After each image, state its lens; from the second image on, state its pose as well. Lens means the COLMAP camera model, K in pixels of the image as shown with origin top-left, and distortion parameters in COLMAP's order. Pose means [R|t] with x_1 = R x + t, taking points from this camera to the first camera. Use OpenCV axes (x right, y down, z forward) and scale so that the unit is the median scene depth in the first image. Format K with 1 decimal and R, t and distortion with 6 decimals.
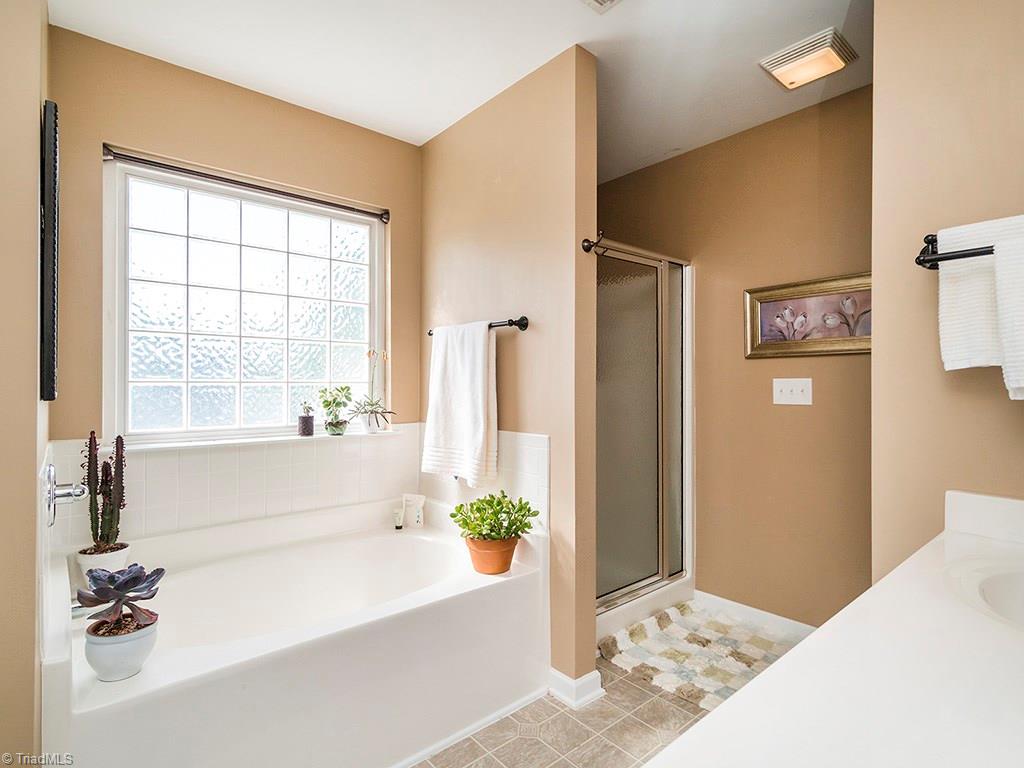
lens RADIAL K [[556.7, 0, 515.0], [0, 556.7, 382.5], [0, 0, 1]] dist [-0.004956, 0.002091]
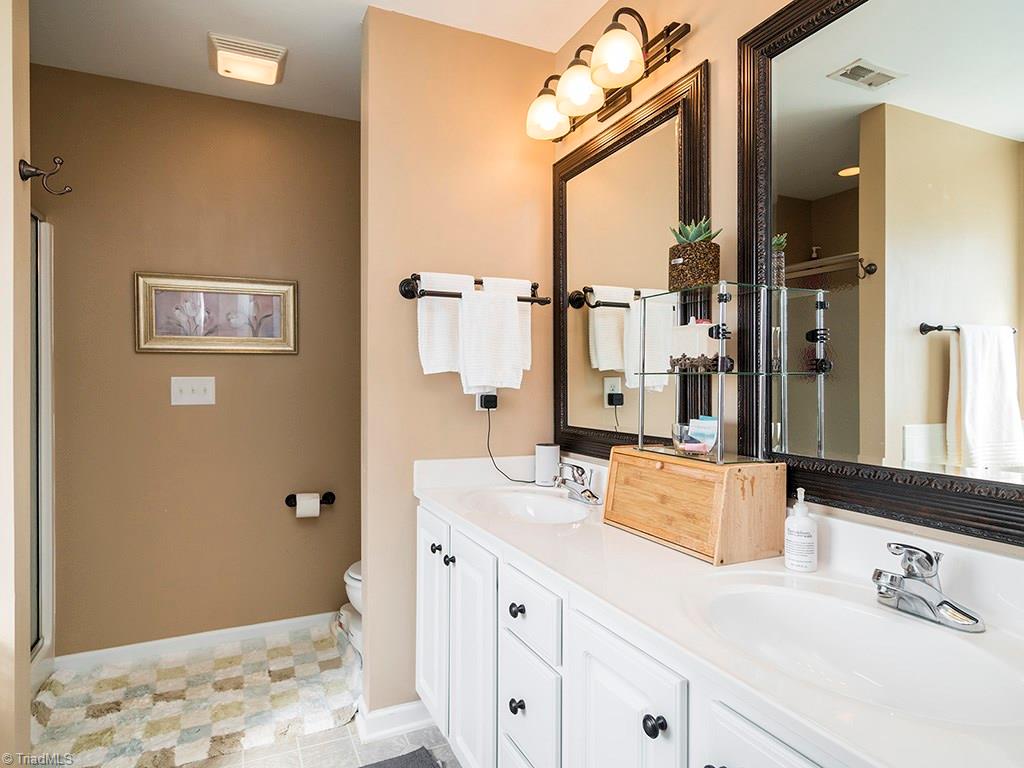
lens RADIAL K [[589.8, 0, 513.4], [0, 589.8, 384.1], [0, 0, 1]] dist [0.002782, -0.000493]
pose [[0.236589, -0.006973, 0.971585, -0.345754], [-0.003336, 0.999963, 0.007989, -0.004904], [-0.971604, -0.005131, 0.236557, 0.244871]]
